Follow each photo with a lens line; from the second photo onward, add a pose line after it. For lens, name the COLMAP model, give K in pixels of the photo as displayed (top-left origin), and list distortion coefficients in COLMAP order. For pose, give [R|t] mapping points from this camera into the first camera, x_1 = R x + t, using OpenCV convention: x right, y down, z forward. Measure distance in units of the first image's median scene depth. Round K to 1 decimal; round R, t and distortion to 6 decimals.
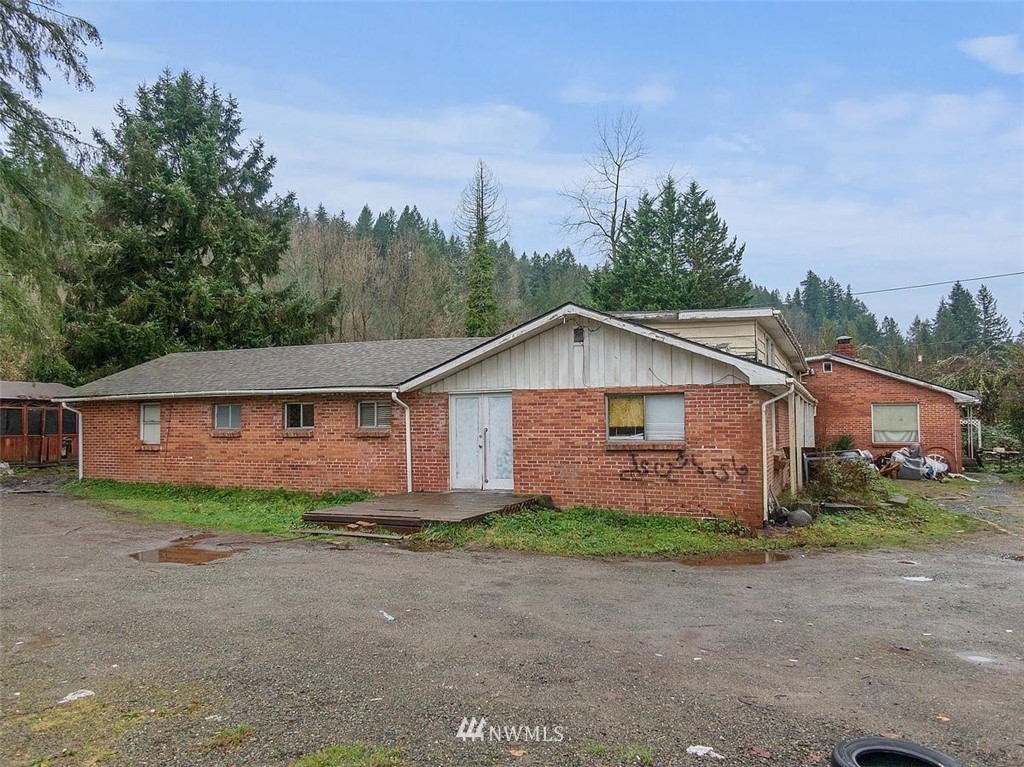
lens RADIAL K [[754.9, 0, 511.4], [0, 754.9, 386.4], [0, 0, 1]] dist [0.003733, -0.011074]
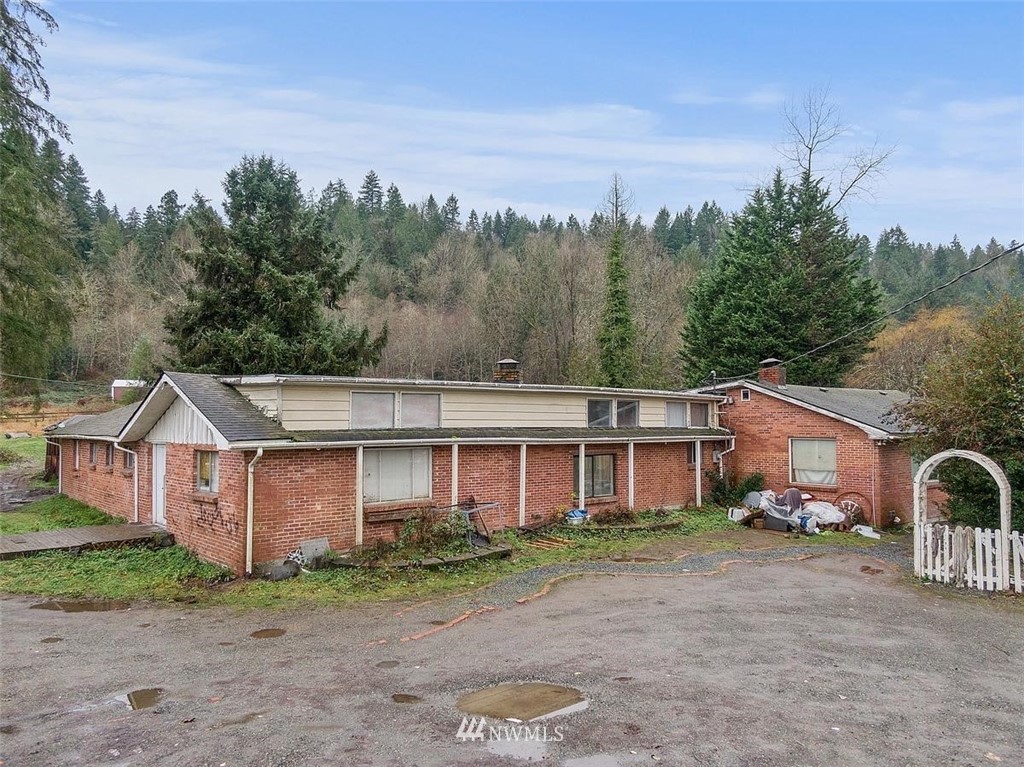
lens RADIAL K [[754.9, 0, 516.2], [0, 754.9, 389.9], [0, 0, 1]] dist [0.003733, -0.011074]
pose [[0.901283, -0.015006, -0.432971, 0.562701], [0.018579, 0.999819, 0.004023, -0.040218], [0.432833, -0.011670, 0.901399, 0.087530]]
